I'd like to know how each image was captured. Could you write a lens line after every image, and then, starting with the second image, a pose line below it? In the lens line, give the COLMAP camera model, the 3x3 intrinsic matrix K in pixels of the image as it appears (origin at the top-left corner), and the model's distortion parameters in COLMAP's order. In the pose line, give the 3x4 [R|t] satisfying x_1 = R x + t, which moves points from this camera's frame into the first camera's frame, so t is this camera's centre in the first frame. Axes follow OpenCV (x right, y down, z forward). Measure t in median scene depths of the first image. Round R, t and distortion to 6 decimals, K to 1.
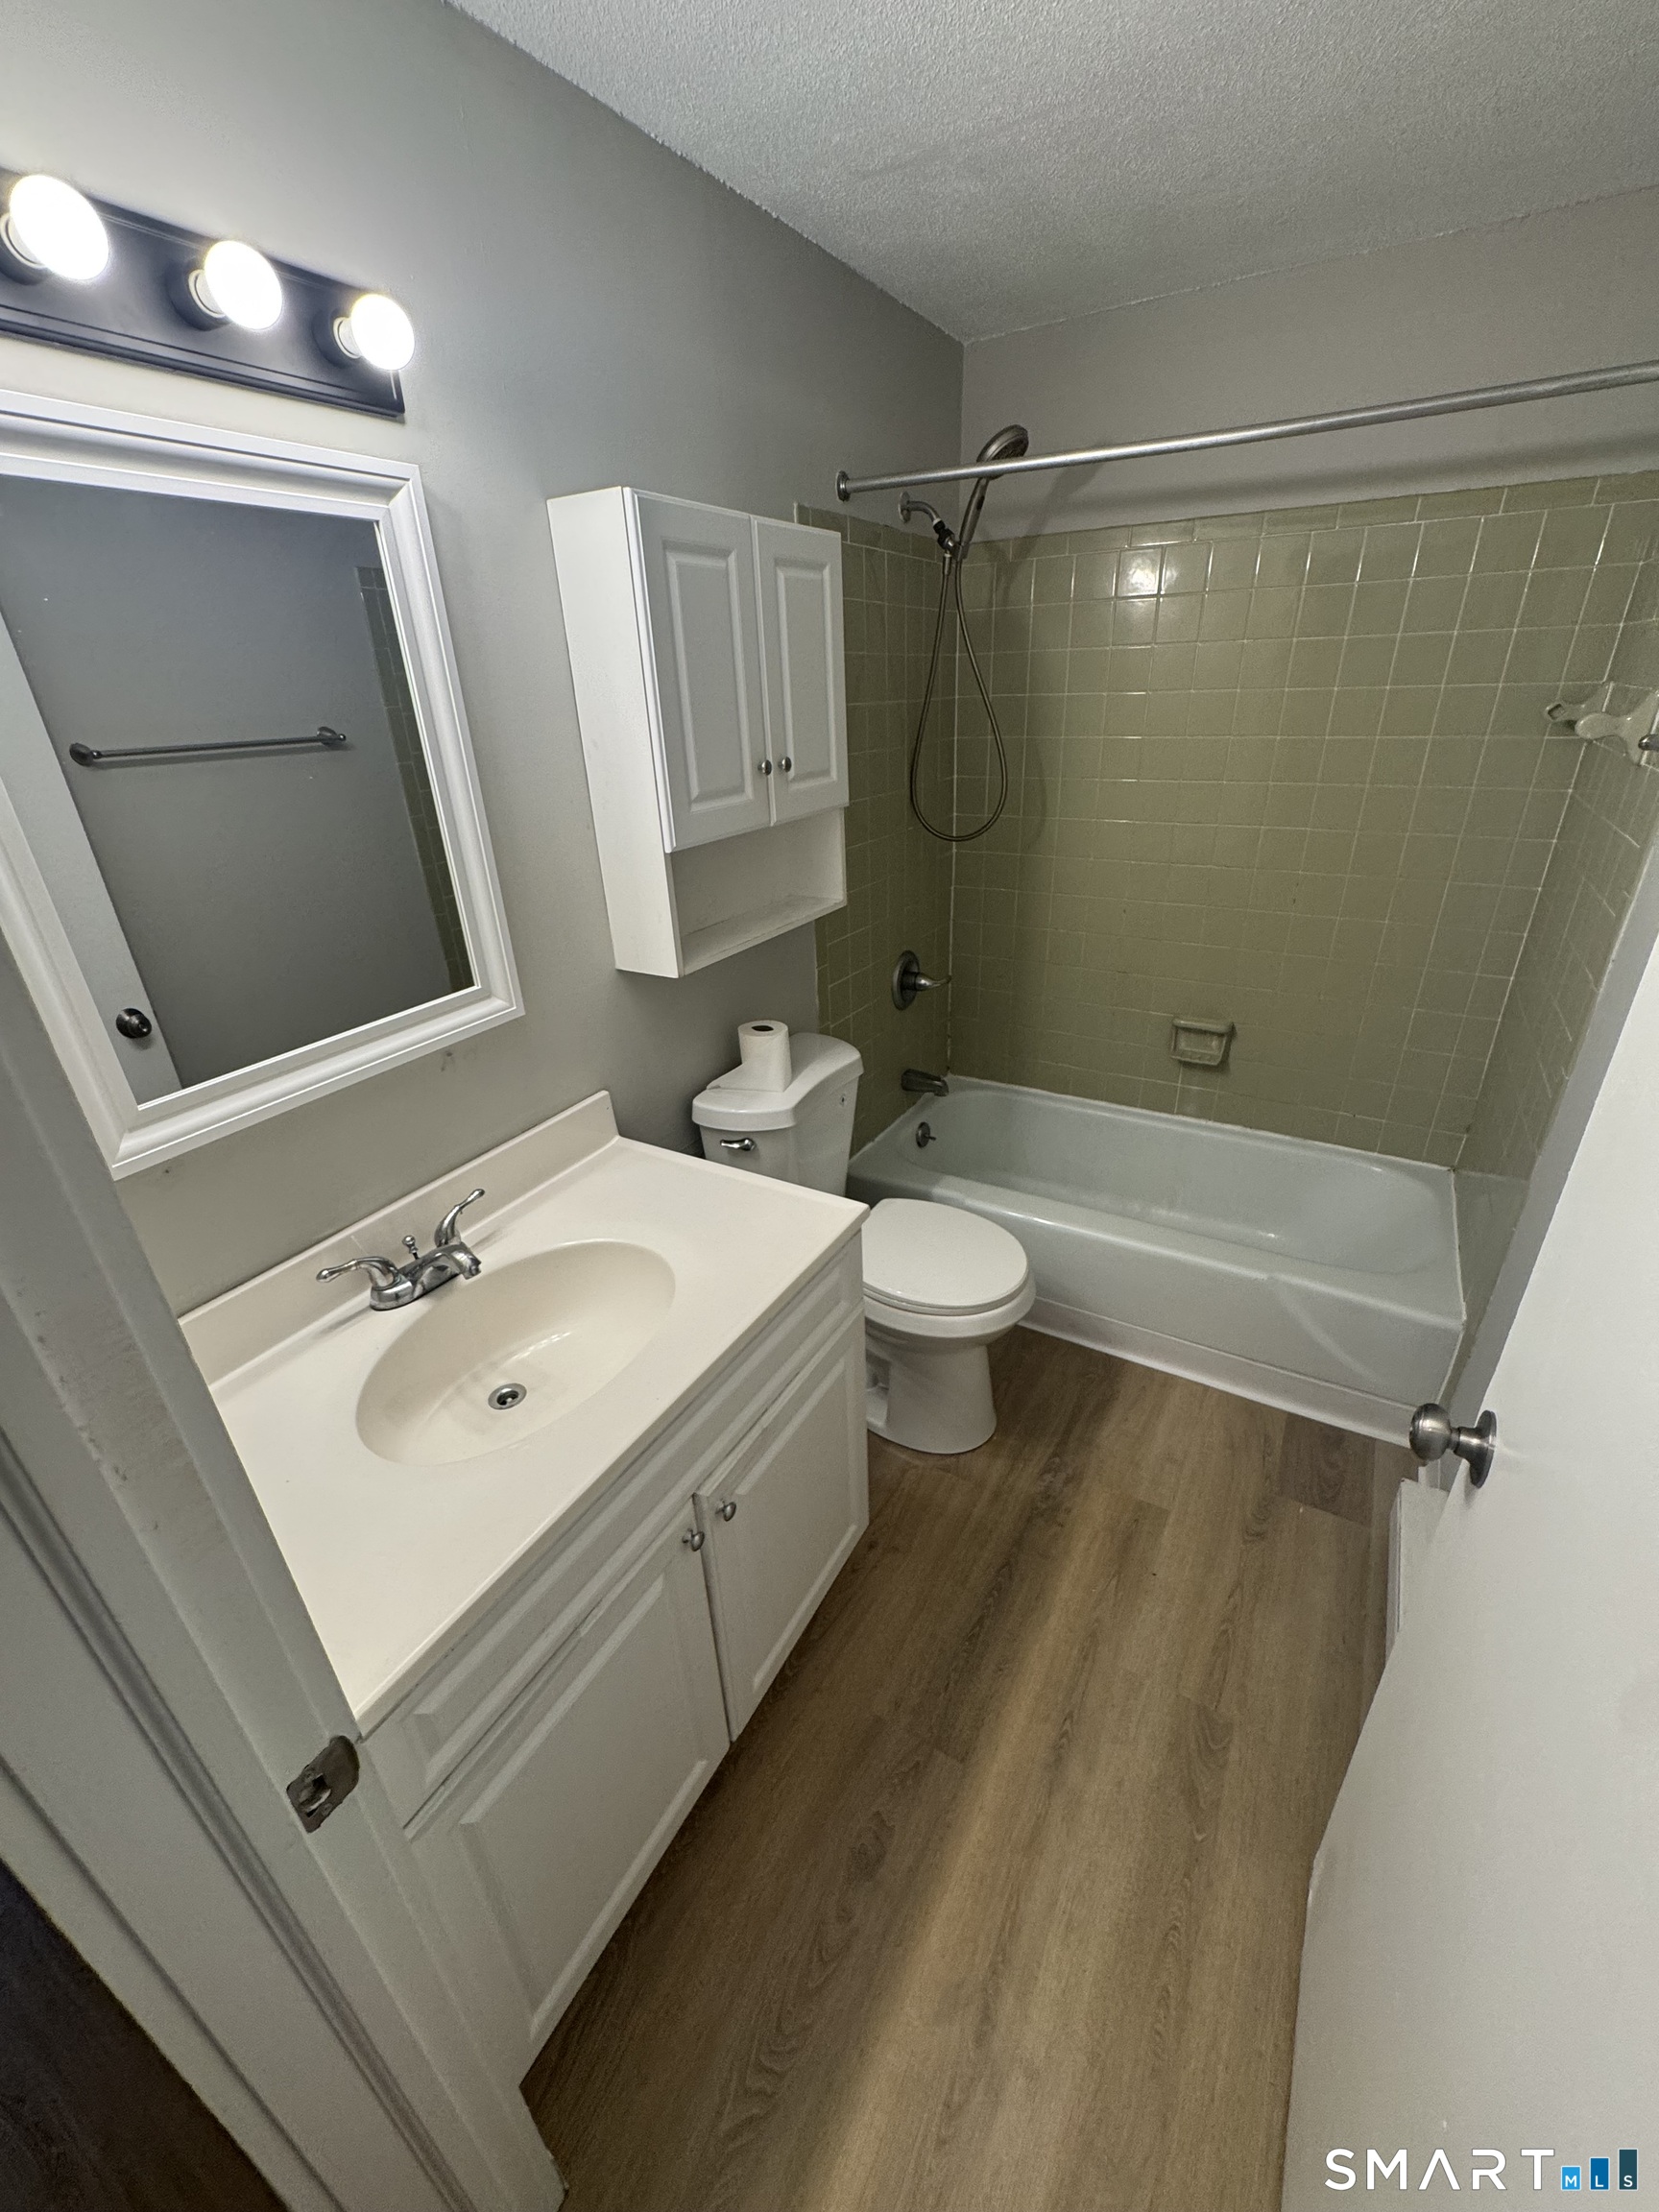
lens RADIAL K [[889.5, 0, 849.4], [0, 889.5, 1111.3], [0, 0, 1]] dist [-0.005808, -0.000299]
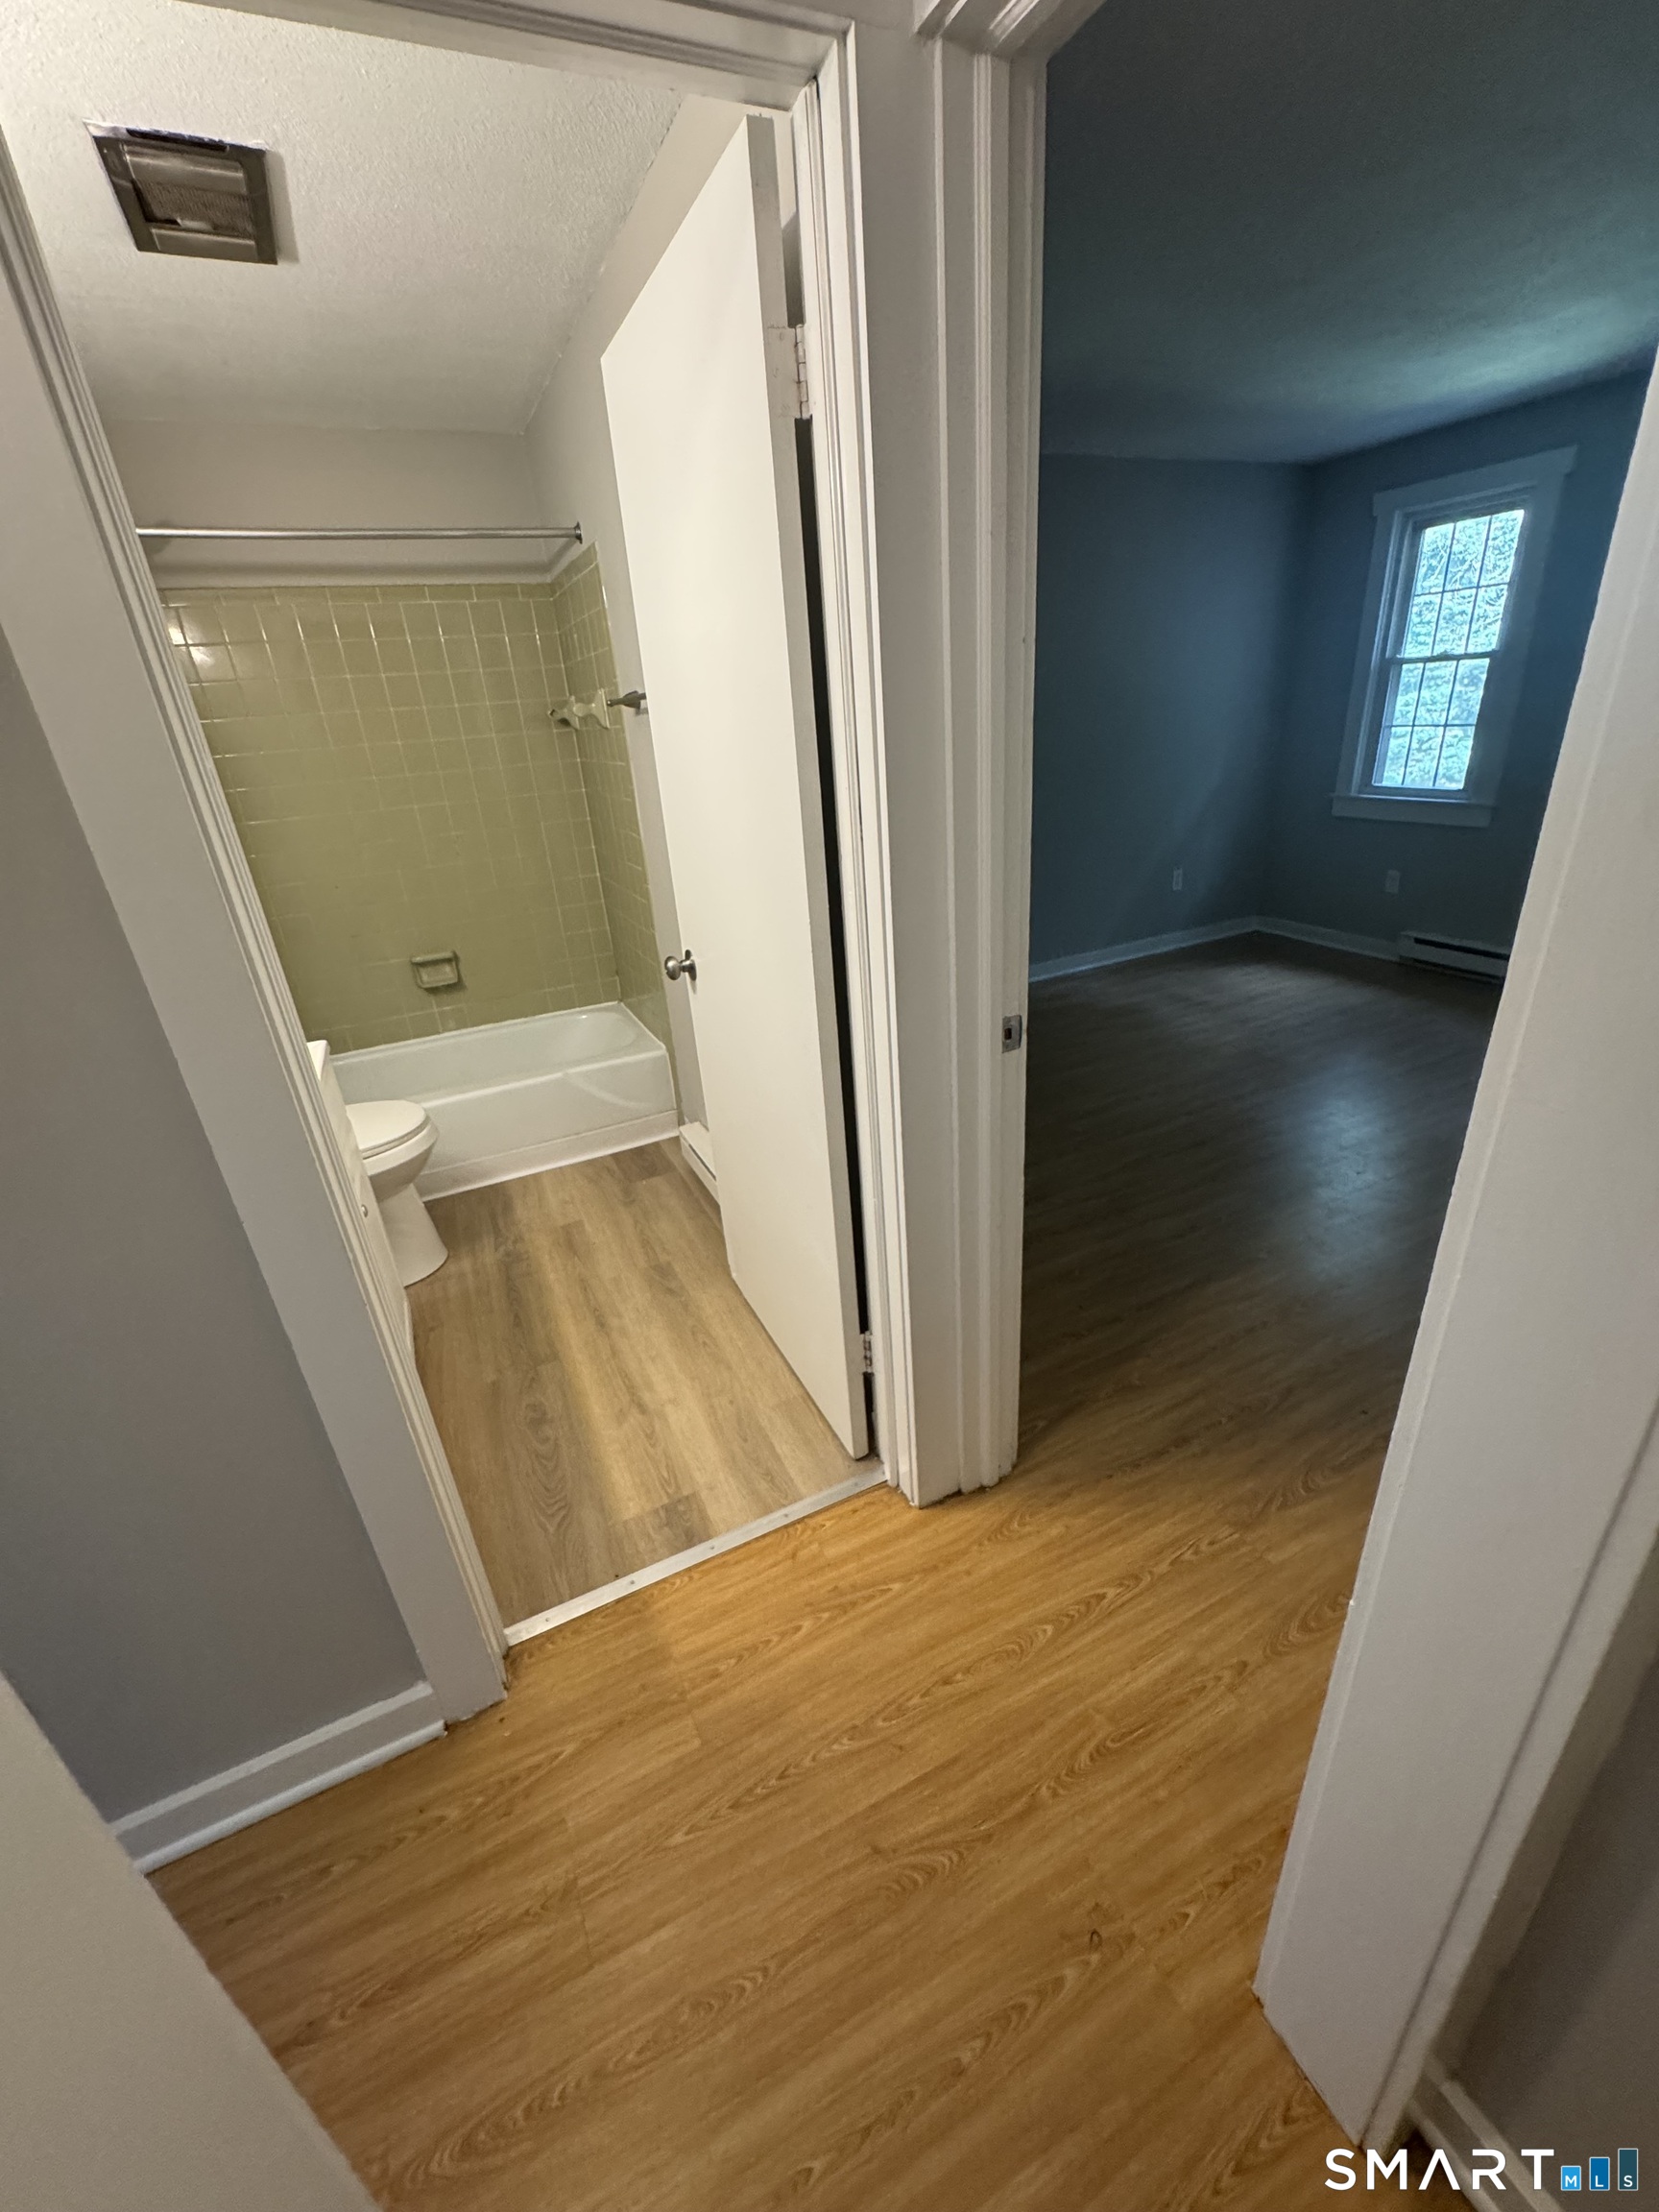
lens RADIAL K [[885.9, 0, 833.1], [0, 885.9, 1109.2], [0, 0, 1]] dist [-0.005045, 0.000701]
pose [[0.572121, -0.351654, 0.740957, -0.456616], [0.405444, 0.906576, 0.117197, 0.275214], [-0.712947, 0.233365, 0.661247, -0.364486]]
